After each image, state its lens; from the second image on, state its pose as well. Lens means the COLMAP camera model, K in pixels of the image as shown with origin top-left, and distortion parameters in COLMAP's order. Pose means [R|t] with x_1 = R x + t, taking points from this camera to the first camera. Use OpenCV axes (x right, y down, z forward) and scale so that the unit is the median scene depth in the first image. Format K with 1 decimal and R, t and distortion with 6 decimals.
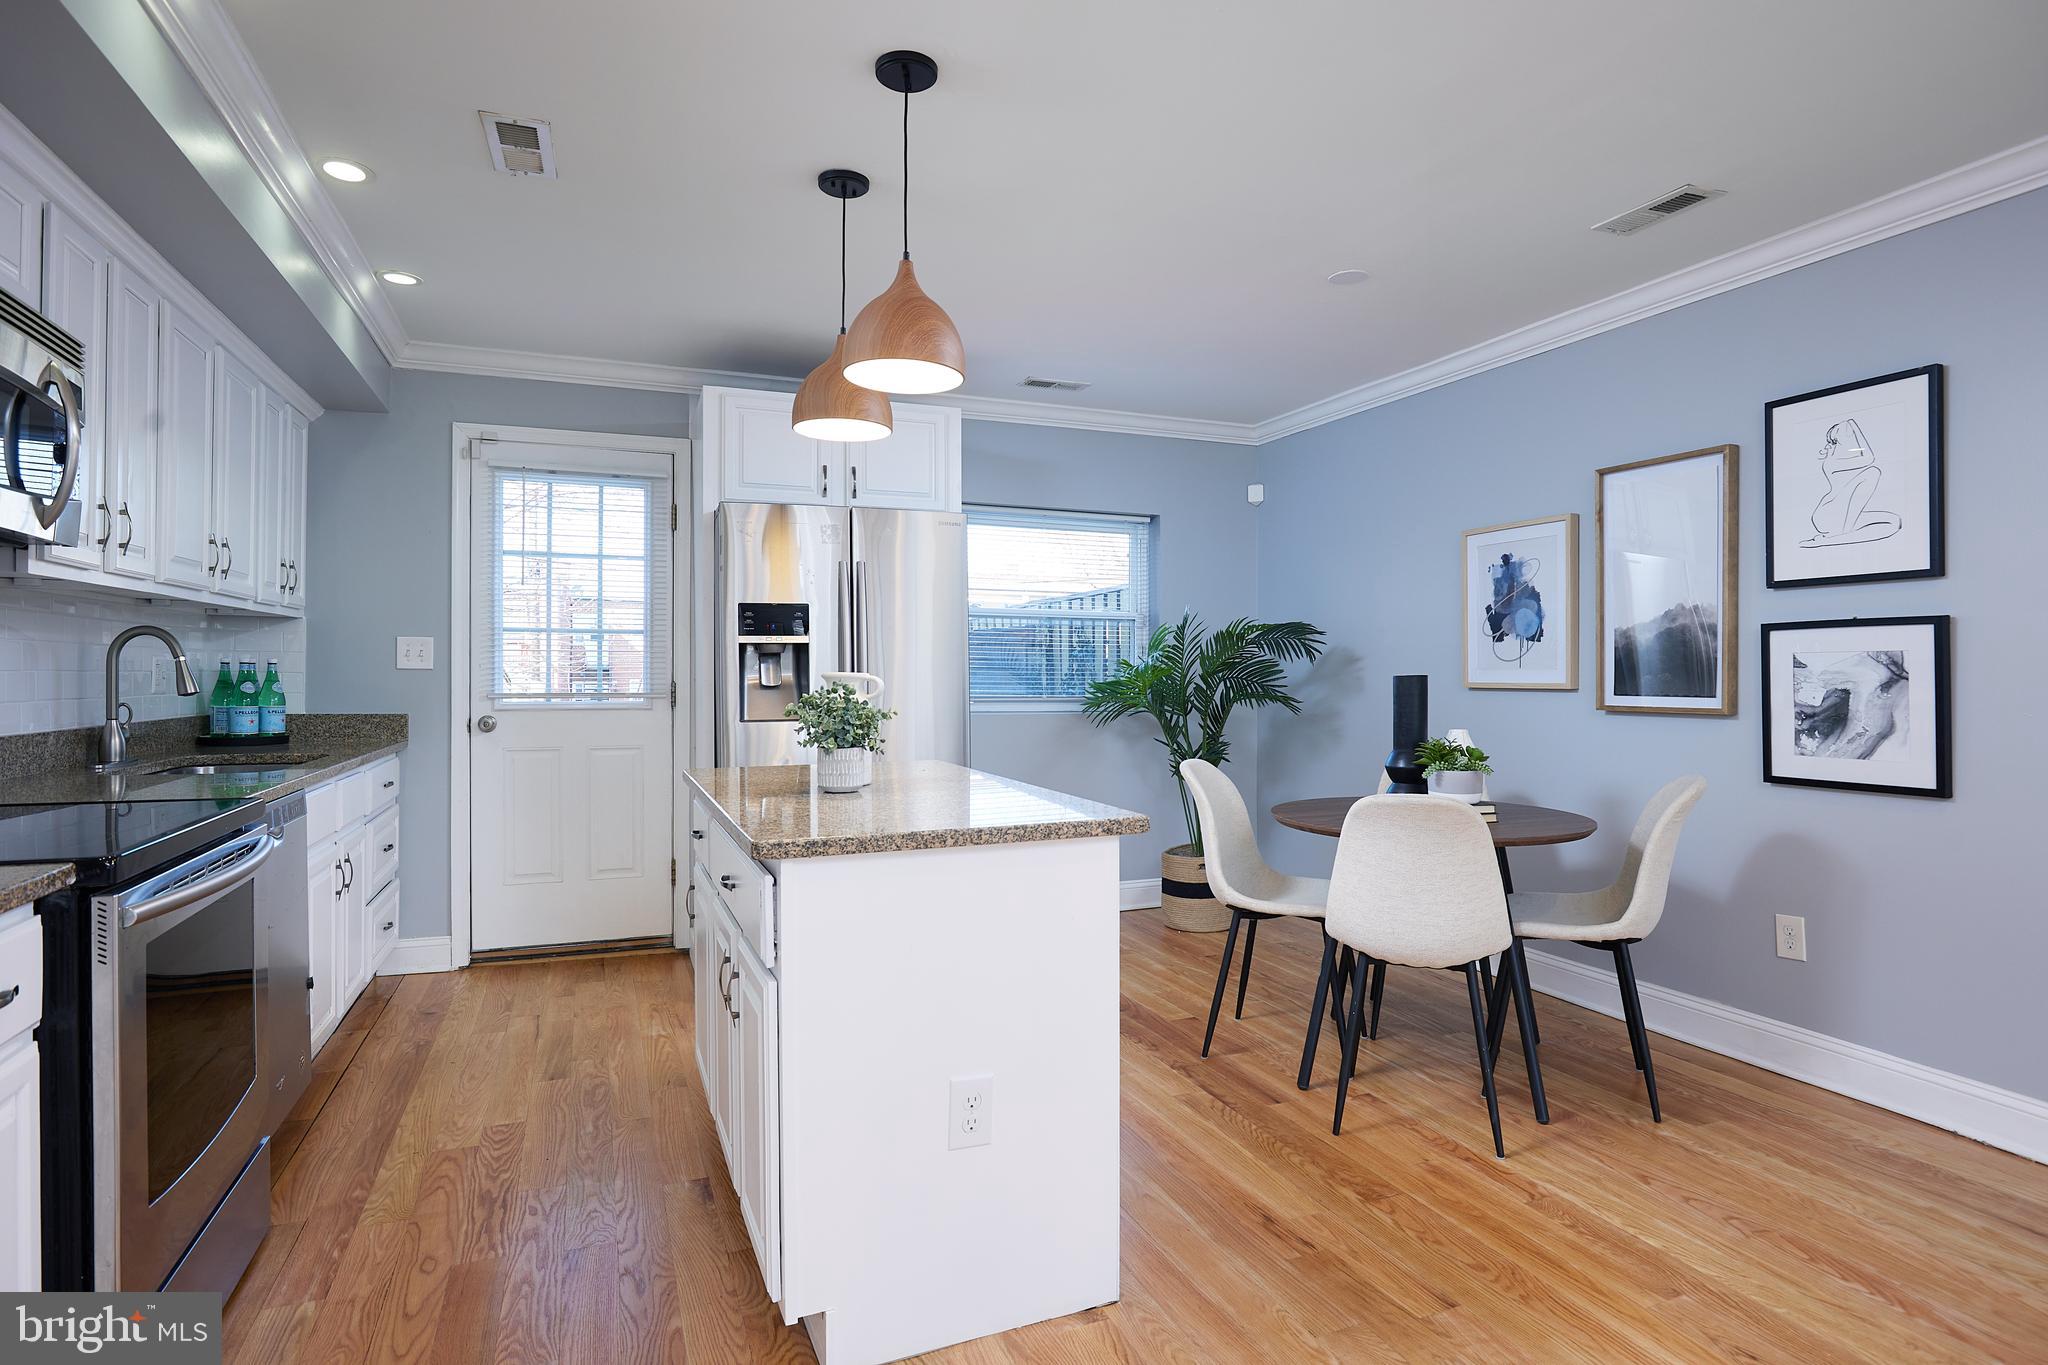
lens RADIAL K [[1067.8, 0, 1037.5], [0, 1067.8, 681.8], [0, 0, 1]] dist [-0.025184, 0.006606]
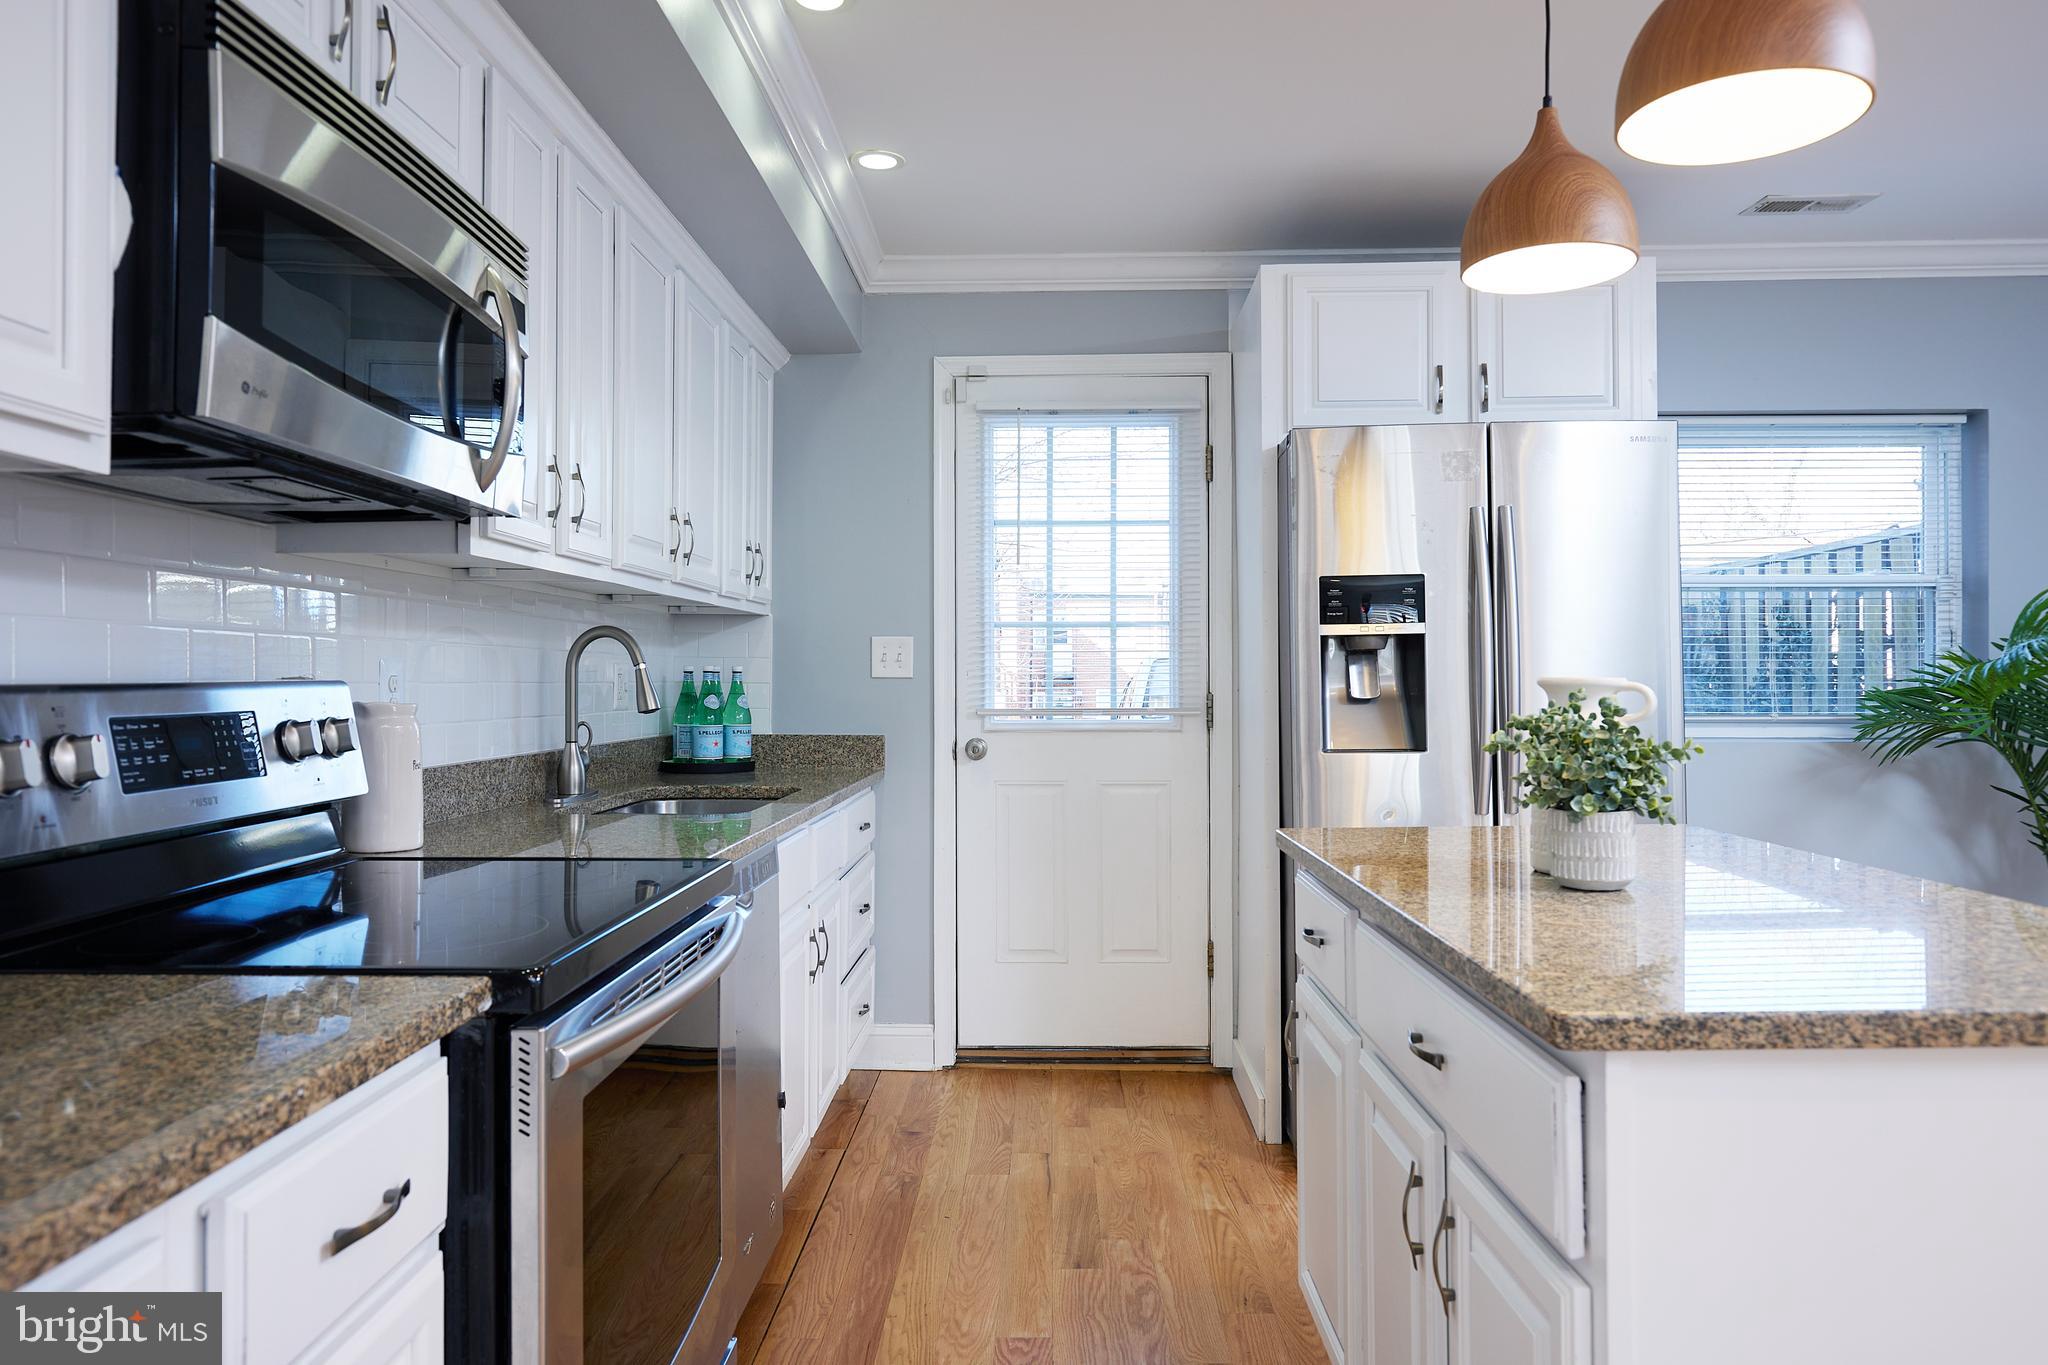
lens RADIAL K [[1352.0, 0, 1037.3], [0, 1352.0, 678.9], [0, 0, 1]] dist [0.002927, -0.001640]
pose [[0.918859, -0.007554, -0.394514, -0.111193], [0.003982, 0.999943, -0.009872, -0.000978], [0.394566, 0.007500, 0.918837, 0.146935]]
